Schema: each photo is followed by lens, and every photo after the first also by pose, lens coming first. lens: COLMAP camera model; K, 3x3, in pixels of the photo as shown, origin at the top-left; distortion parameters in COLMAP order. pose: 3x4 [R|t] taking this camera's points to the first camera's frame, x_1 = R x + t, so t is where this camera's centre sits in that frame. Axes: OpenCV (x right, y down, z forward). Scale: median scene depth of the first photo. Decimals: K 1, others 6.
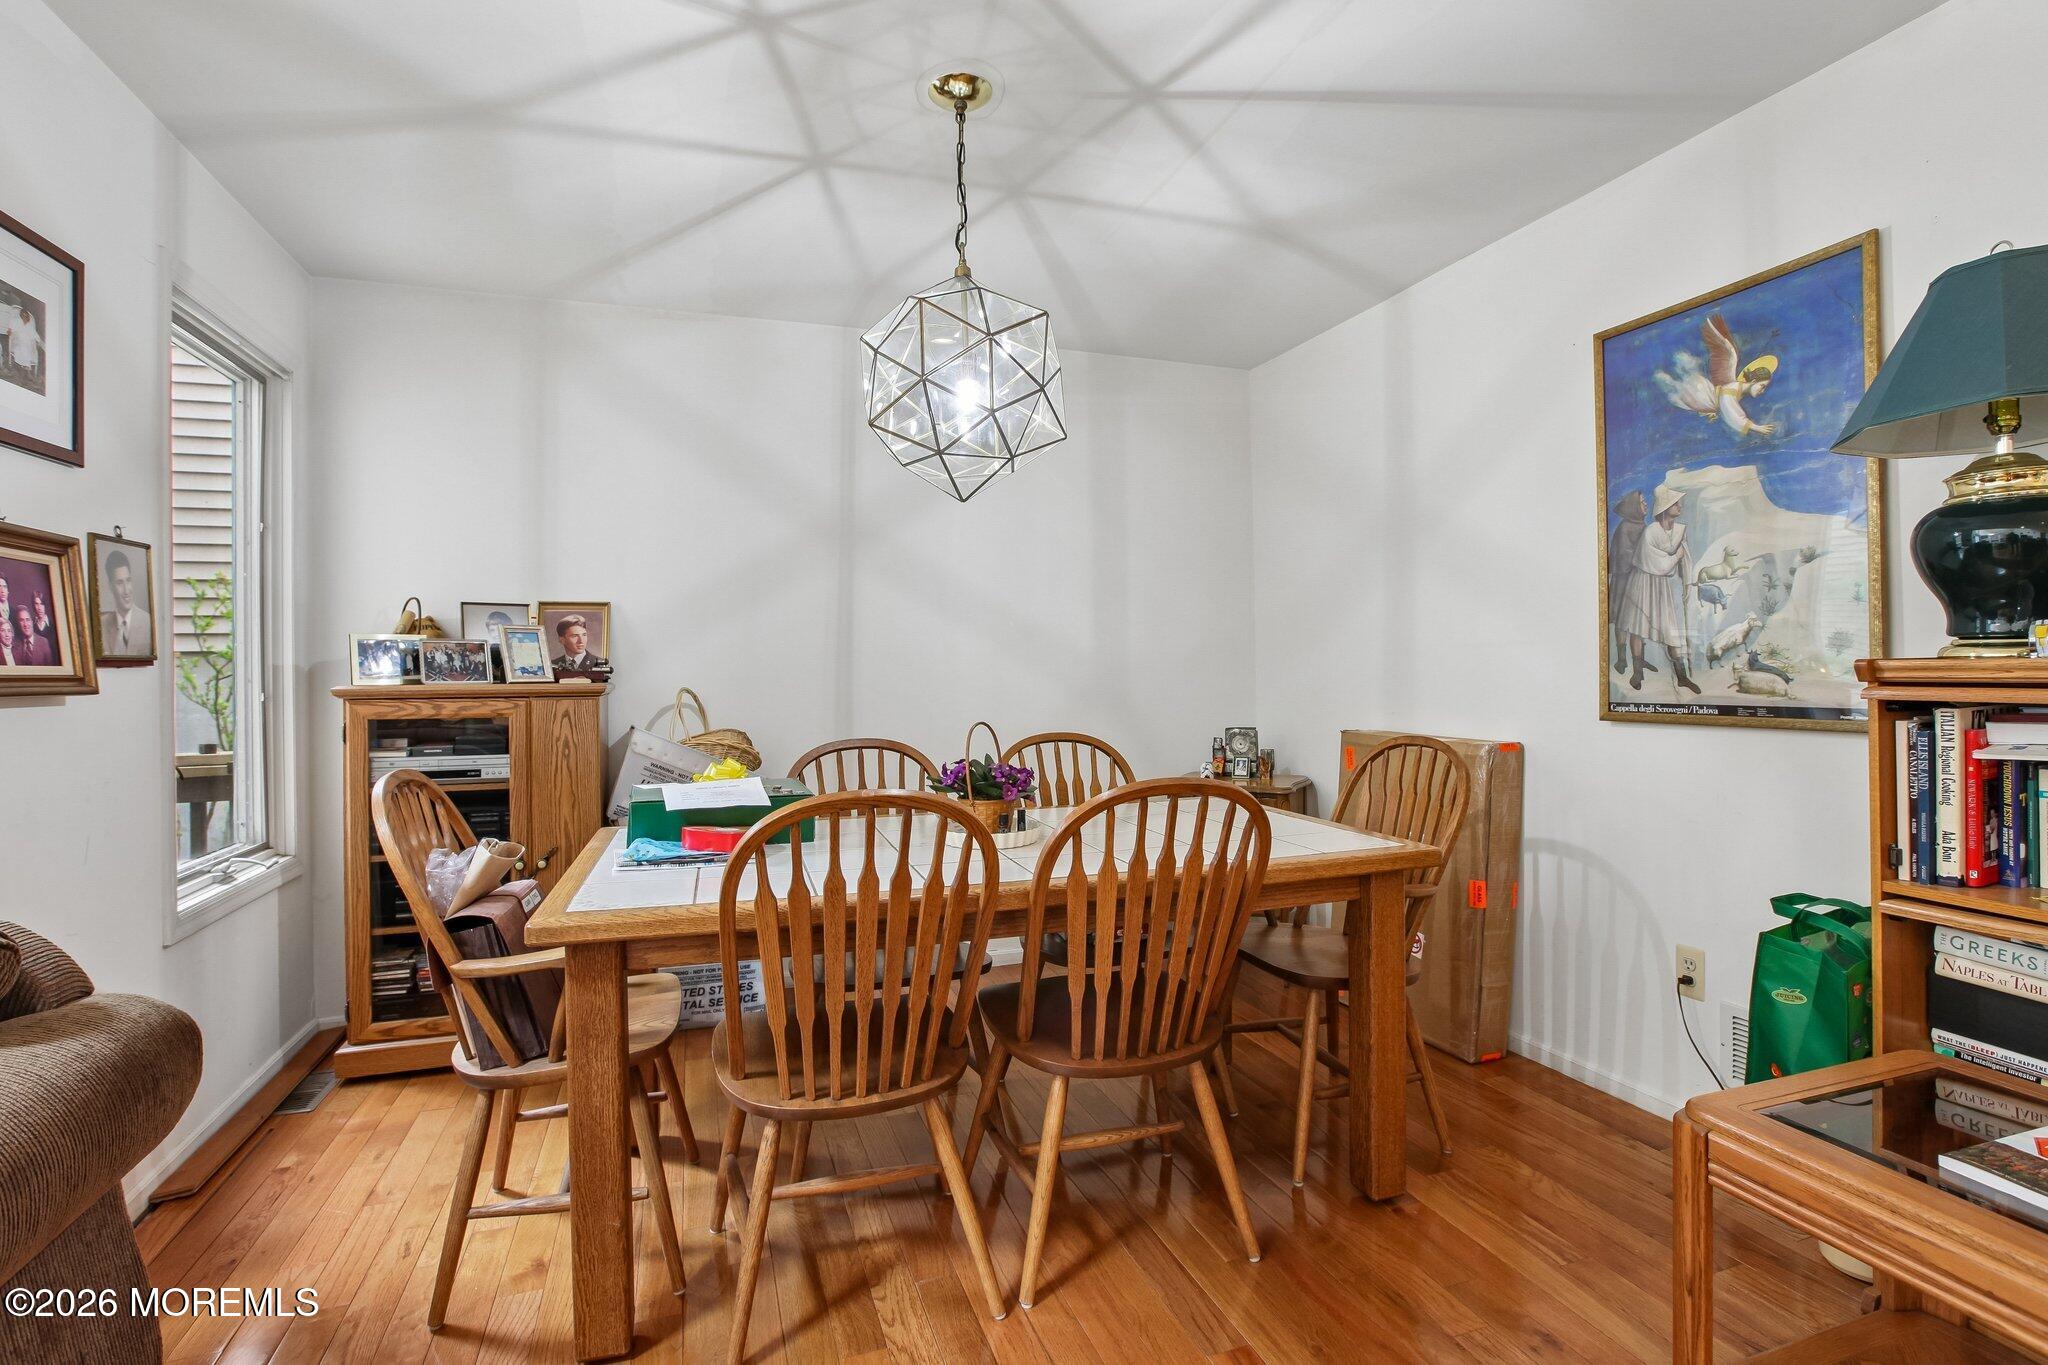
lens RADIAL K [[962.3, 0, 1005.9], [0, 962.3, 661.6], [0, 0, 1]] dist [-0.032135, 0.008315]
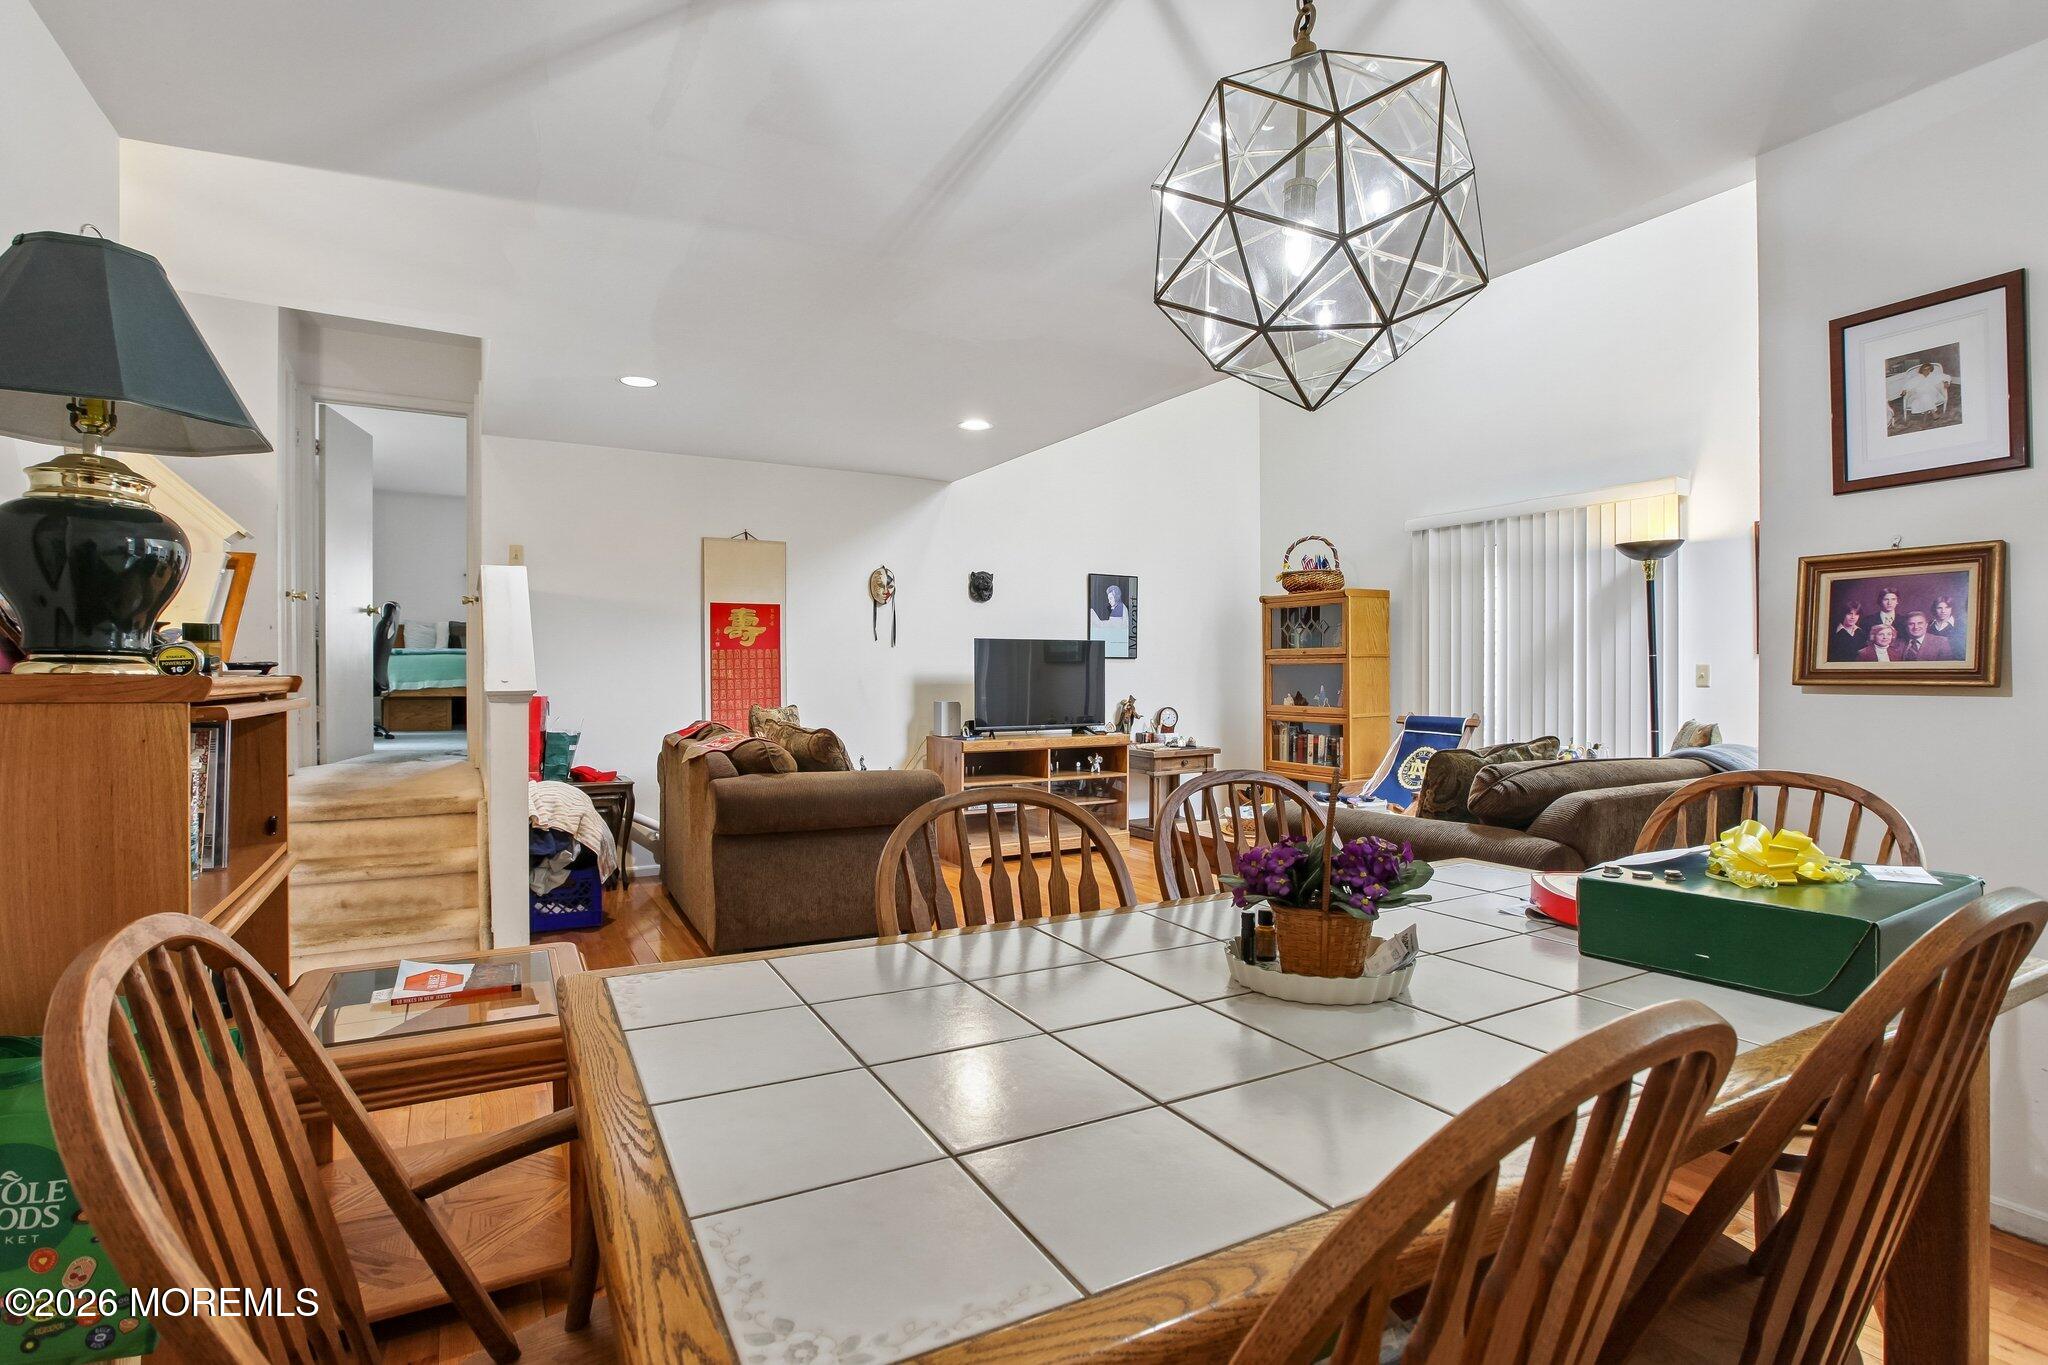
lens RADIAL K [[962.3, 0, 1034.1], [0, 962.3, 675.8], [0, 0, 1]] dist [-0.032135, 0.008315]
pose [[-0.976835, 0.013005, -0.213598, 0.254964], [0.014007, 0.999897, -0.003176, 0.008449], [0.213535, -0.006094, -0.976917, 1.484820]]
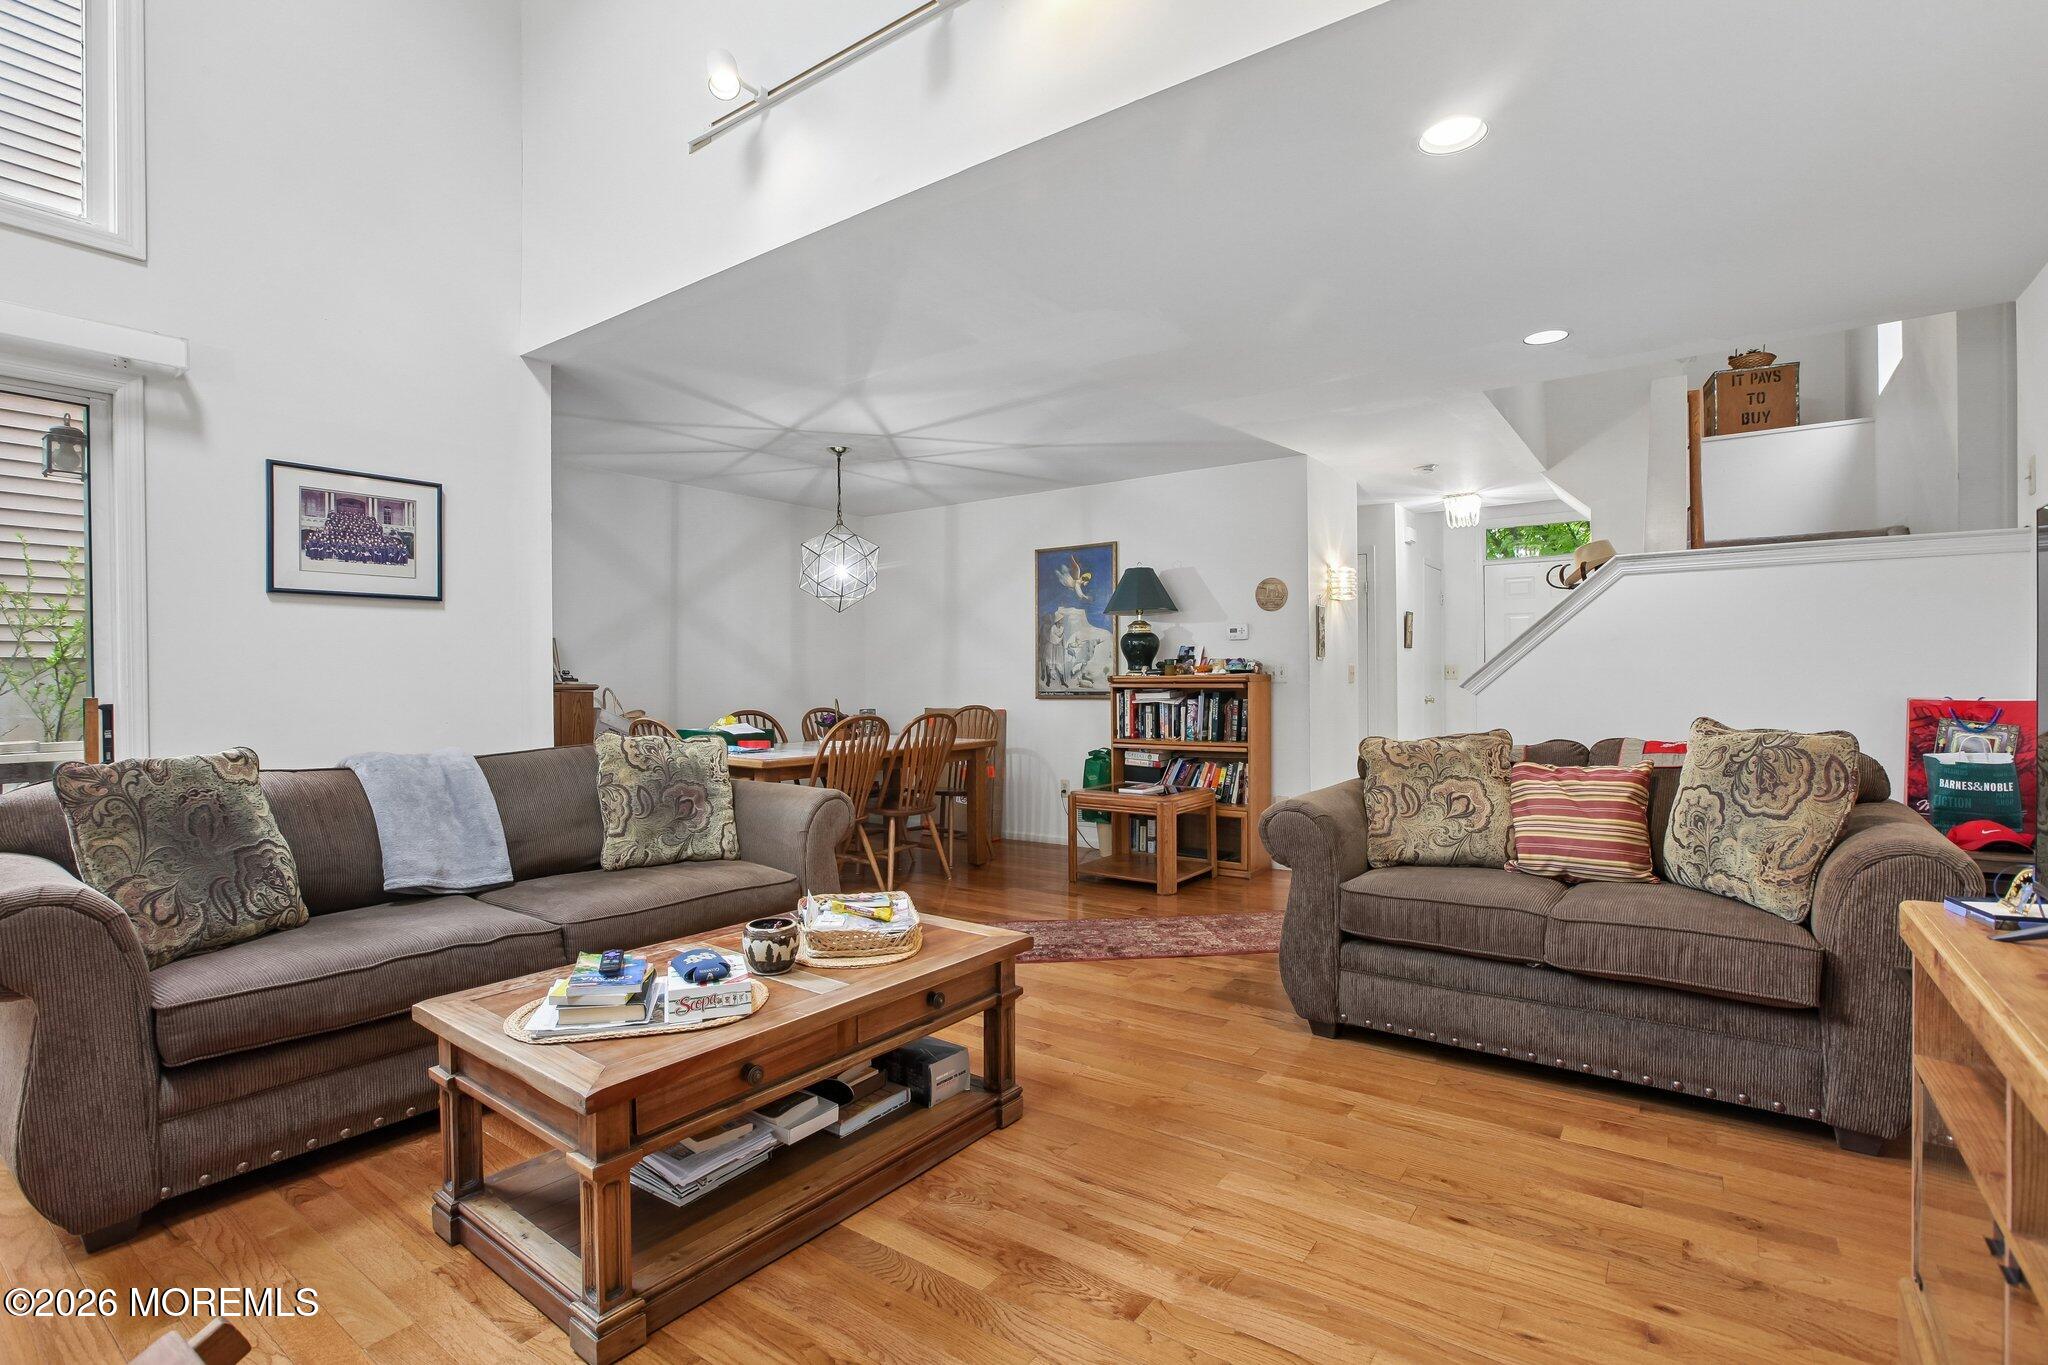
lens RADIAL K [[962.3, 0, 1023.3], [0, 962.3, 684.4], [0, 0, 1]] dist [-0.032135, 0.008315]
pose [[0.816969, 0.002944, 0.576675, -1.063549], [-0.007420, 0.999958, 0.005408, 0.009133], [-0.576635, -0.008697, 0.816956, -1.306499]]
